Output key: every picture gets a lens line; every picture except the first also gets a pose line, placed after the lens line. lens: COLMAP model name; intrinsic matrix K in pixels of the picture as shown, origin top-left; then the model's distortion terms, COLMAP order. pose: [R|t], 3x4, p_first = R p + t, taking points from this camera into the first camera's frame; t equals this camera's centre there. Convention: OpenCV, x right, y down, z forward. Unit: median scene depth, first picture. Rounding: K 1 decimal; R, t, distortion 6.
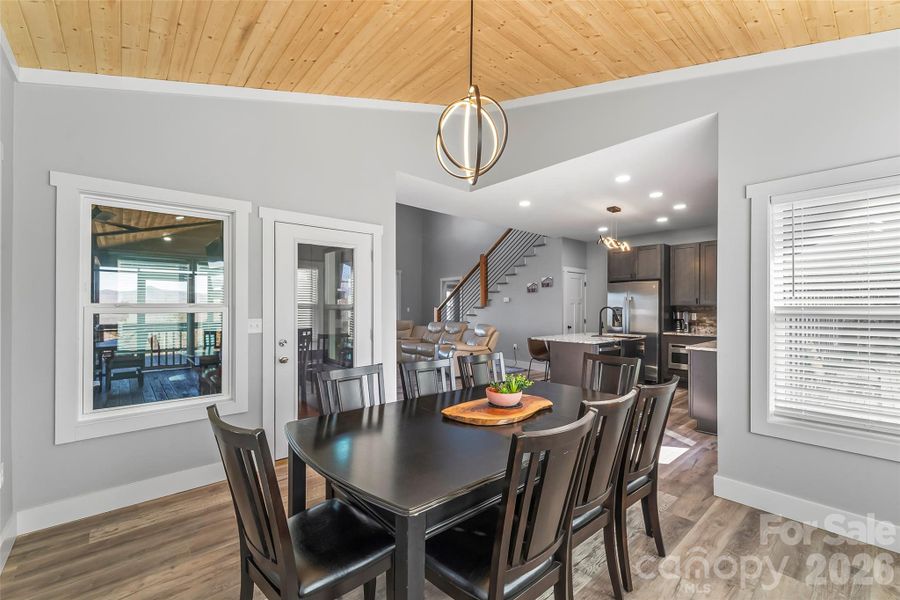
lens RADIAL K [[393.1, 0, 448.5], [0, 393.1, 303.6], [0, 0, 1]] dist [-0.000096, -0.000299]
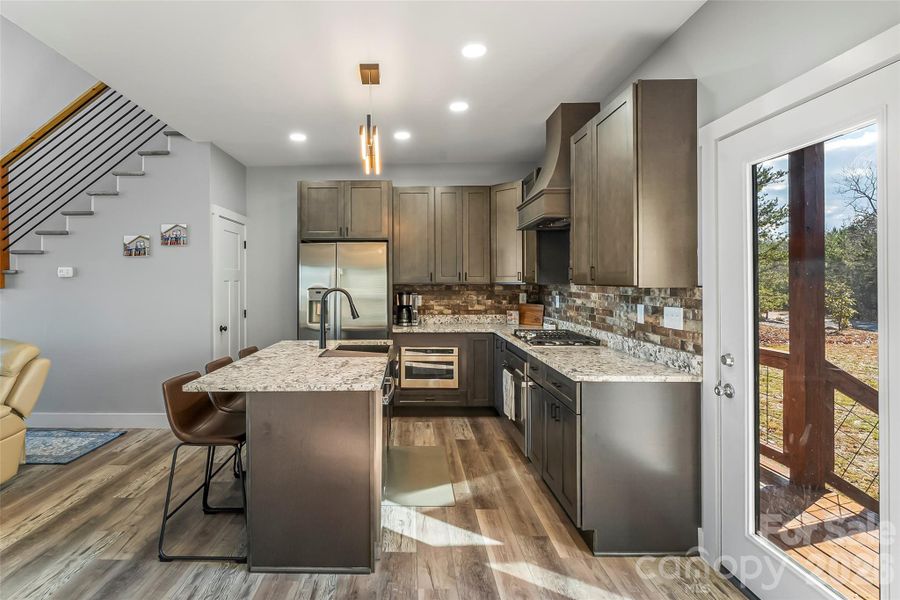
lens RADIAL K [[500.3, 0, 439.2], [0, 500.3, 279.1], [0, 0, 1]] dist [-0.008583, -0.000574]
pose [[0.682266, 0.000490, 0.731104, 0.036017], [-0.001845, 0.999998, 0.001052, -0.003858], [-0.731102, -0.002066, 0.682265, 0.398762]]
